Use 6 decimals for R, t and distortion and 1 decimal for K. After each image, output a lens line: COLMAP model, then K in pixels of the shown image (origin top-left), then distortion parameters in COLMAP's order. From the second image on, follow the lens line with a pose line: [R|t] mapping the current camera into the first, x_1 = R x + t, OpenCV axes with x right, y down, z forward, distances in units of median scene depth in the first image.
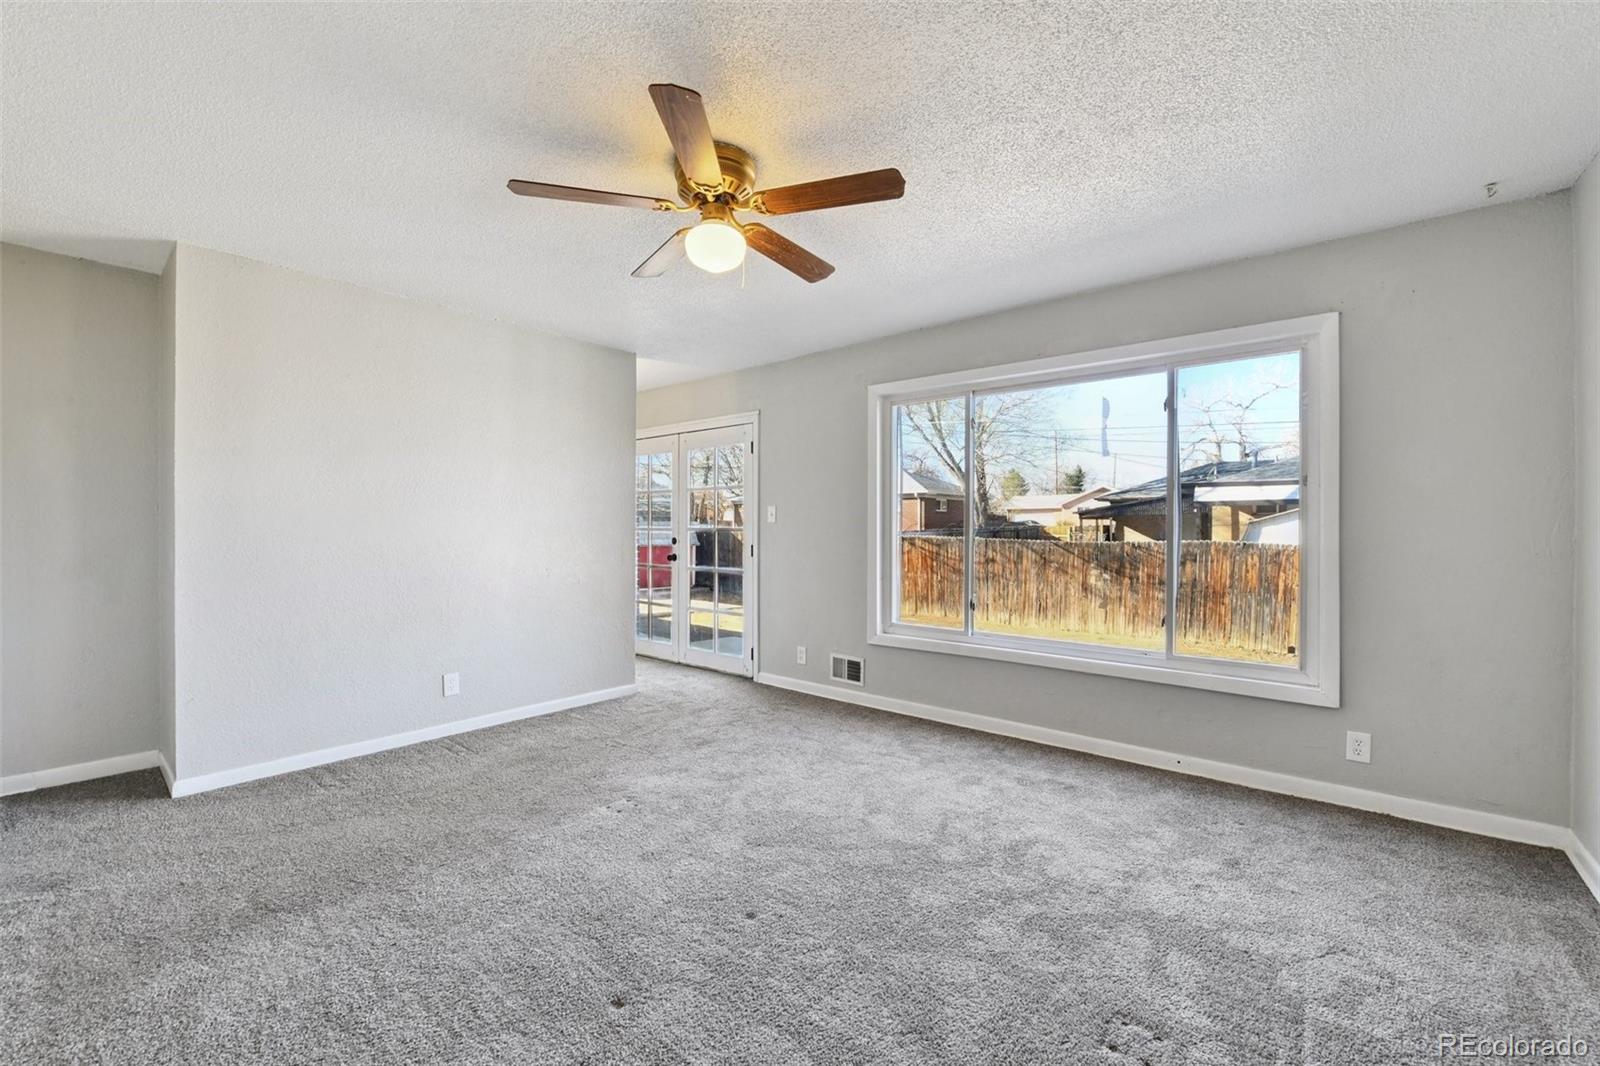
lens RADIAL K [[638.1, 0, 809.2], [0, 638.1, 533.5], [0, 0, 1]] dist [0.002565, -0.004096]
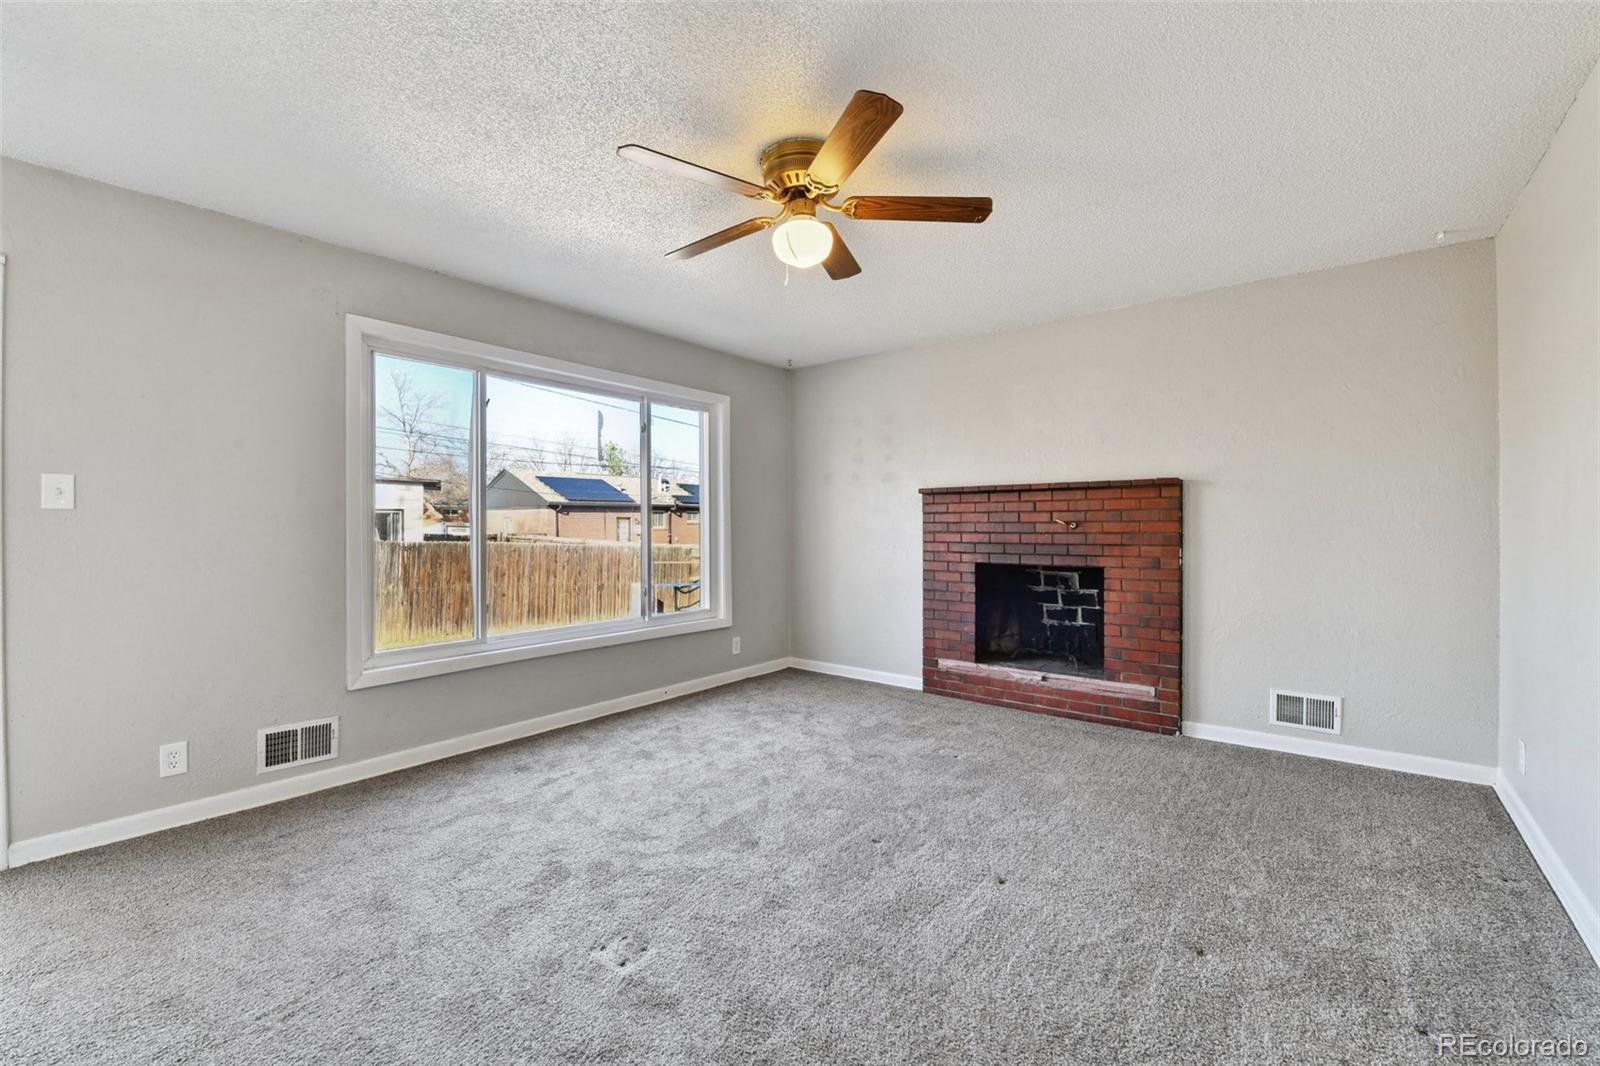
lens RADIAL K [[657.1, 0, 806.1], [0, 657.1, 524.0], [0, 0, 1]] dist [-0.001370, -0.001239]
pose [[-0.004164, -0.004927, 0.999979, -0.743484], [0.004025, 0.999980, 0.004944, -0.008796], [-0.999983, 0.004046, -0.004144, 0.625349]]
